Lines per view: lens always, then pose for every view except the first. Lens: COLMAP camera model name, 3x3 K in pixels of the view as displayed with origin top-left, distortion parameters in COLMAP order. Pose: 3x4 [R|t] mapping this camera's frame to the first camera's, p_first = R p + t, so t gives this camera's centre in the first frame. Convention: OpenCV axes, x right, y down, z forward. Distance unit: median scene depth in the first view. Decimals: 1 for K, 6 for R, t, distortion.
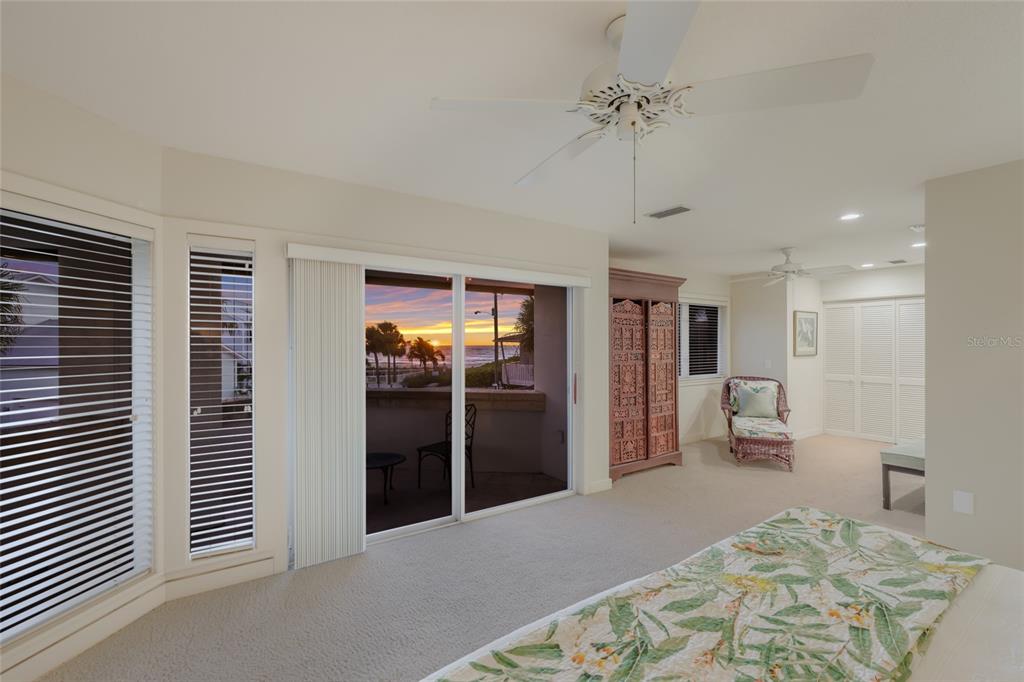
lens RADIAL K [[458.5, 0, 511.4], [0, 458.5, 345.5], [0, 0, 1]] dist [-0.012368, 0.000489]
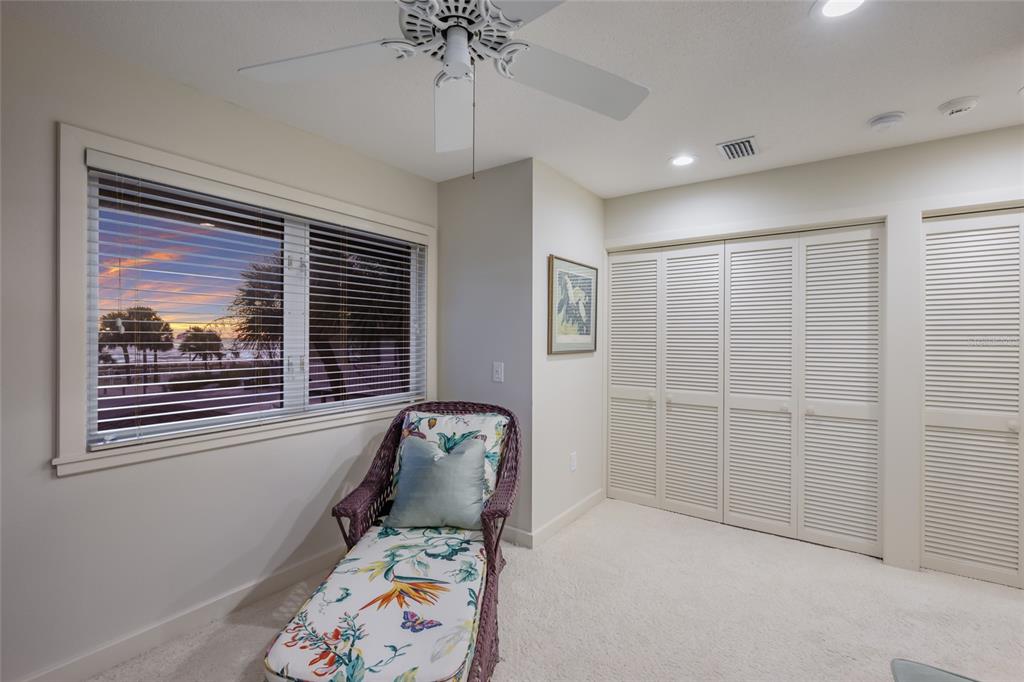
lens RADIAL K [[449.2, 0, 516.8], [0, 449.2, 334.9], [0, 0, 1]] dist [-0.000747, 0.000553]
pose [[0.931853, 0.009621, 0.362708, 0.407639], [-0.006421, 0.999929, -0.010028, 0.008917], [-0.362779, 0.007016, 0.931849, 0.565157]]
